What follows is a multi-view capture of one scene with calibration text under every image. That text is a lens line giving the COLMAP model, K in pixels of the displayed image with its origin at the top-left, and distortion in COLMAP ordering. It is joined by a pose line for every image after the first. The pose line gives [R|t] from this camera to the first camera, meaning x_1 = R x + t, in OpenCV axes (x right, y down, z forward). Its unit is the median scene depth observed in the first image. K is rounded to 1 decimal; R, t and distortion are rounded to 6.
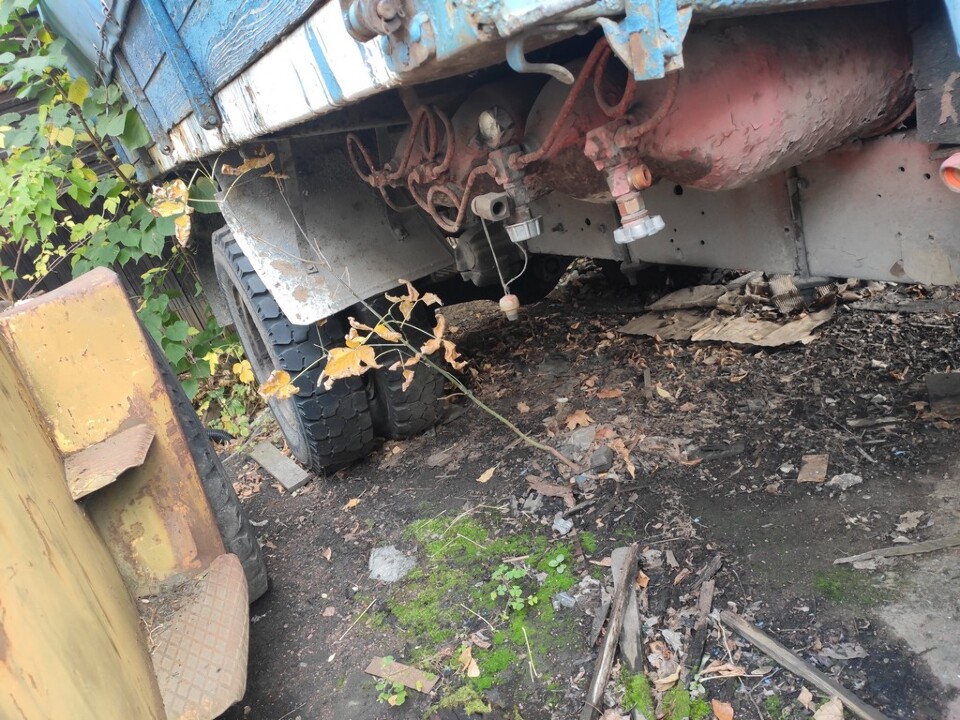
lens RADIAL K [[731.4, 0, 480.0], [0, 731.4, 360.0], [0, 0, 1]] dist [0.118067, -0.204597]
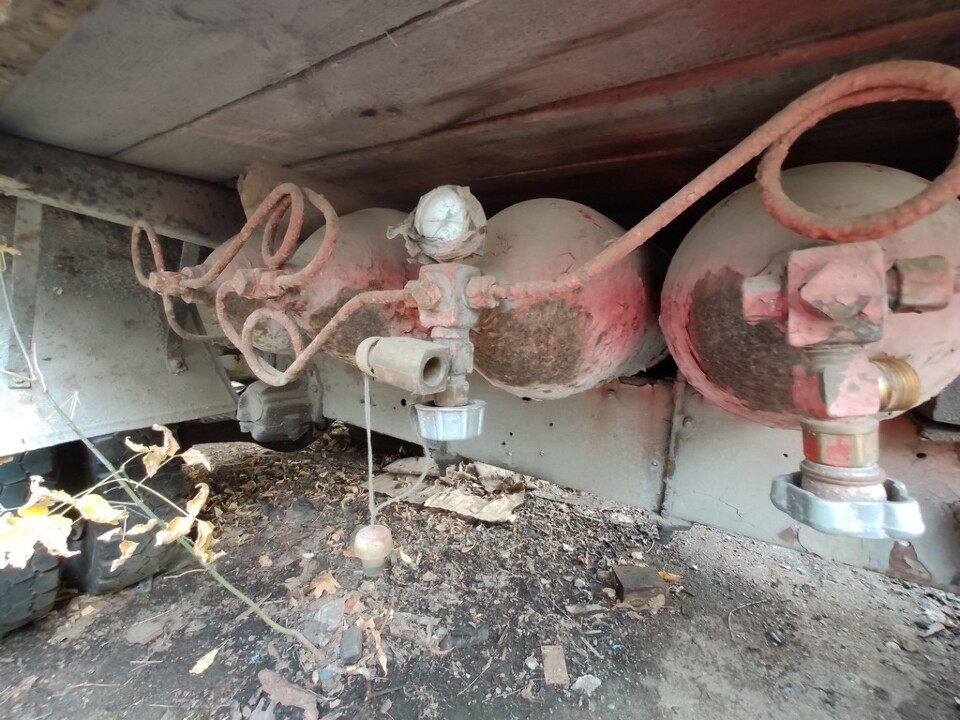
lens RADIAL K [[414.4, 0, 480.0], [0, 414.4, 360.0], [0, 0, 1]] dist [-0.030710, 0.008397]
pose [[0.838040, 0.255407, 0.482138, -0.039445], [-0.112679, 0.945636, -0.305085, -0.065747], [-0.533847, 0.201346, 0.821259, 0.375168]]
